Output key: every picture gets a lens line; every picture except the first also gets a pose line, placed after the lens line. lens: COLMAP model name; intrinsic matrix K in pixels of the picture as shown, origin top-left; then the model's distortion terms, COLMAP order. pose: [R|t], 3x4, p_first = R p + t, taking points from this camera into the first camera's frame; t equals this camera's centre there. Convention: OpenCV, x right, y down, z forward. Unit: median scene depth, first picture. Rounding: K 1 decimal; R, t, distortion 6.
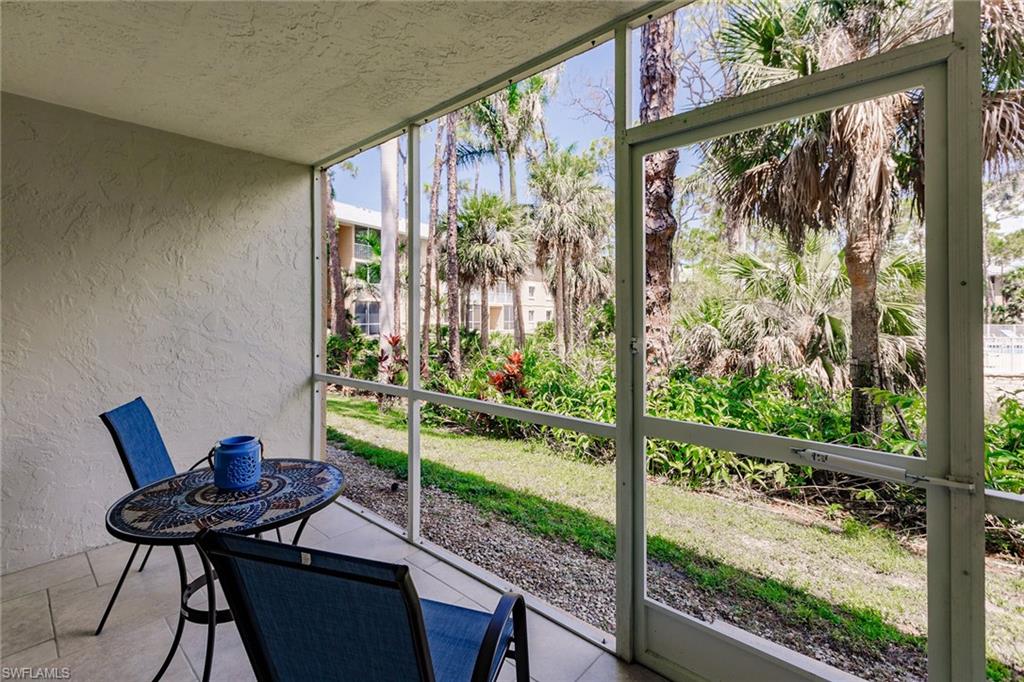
lens RADIAL K [[463.1, 0, 506.7], [0, 463.1, 312.0], [0, 0, 1]] dist [0.003040, 0.000124]
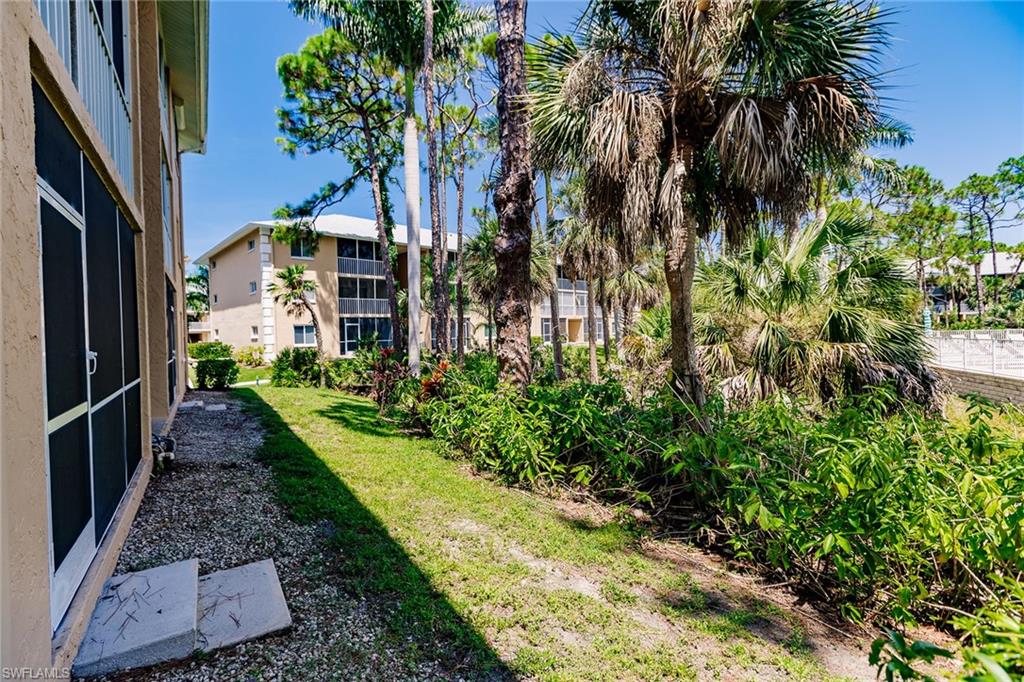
lens RADIAL K [[452.7, 0, 507.1], [0, 452.7, 335.4], [0, 0, 1]] dist [0.001947, -0.000451]
pose [[0.969418, -0.019159, -0.244666, 1.111248], [0.024857, 0.999486, 0.020222, 0.006527], [0.244153, -0.025685, 0.969396, -0.068091]]
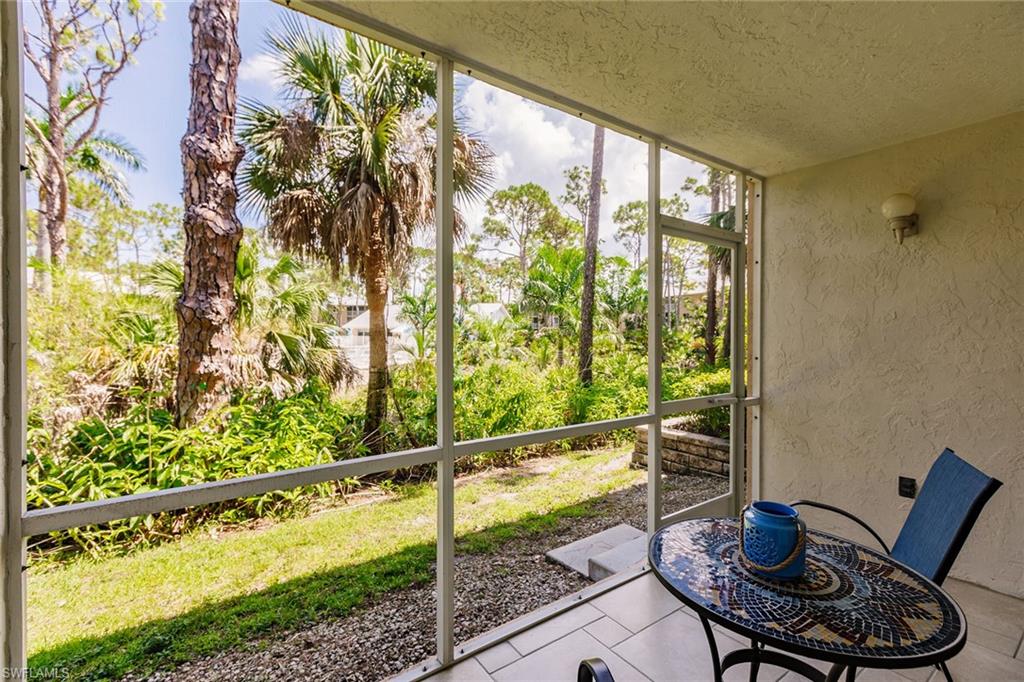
lens RADIAL K [[452.7, 0, 507.1], [0, 452.7, 335.4], [0, 0, 1]] dist [0.001947, -0.000451]
pose [[0.218345, -0.004993, 0.975859, -0.694875], [-0.009663, 0.999927, 0.007278, -0.003539], [-0.975824, -0.011019, 0.218281, 0.631673]]
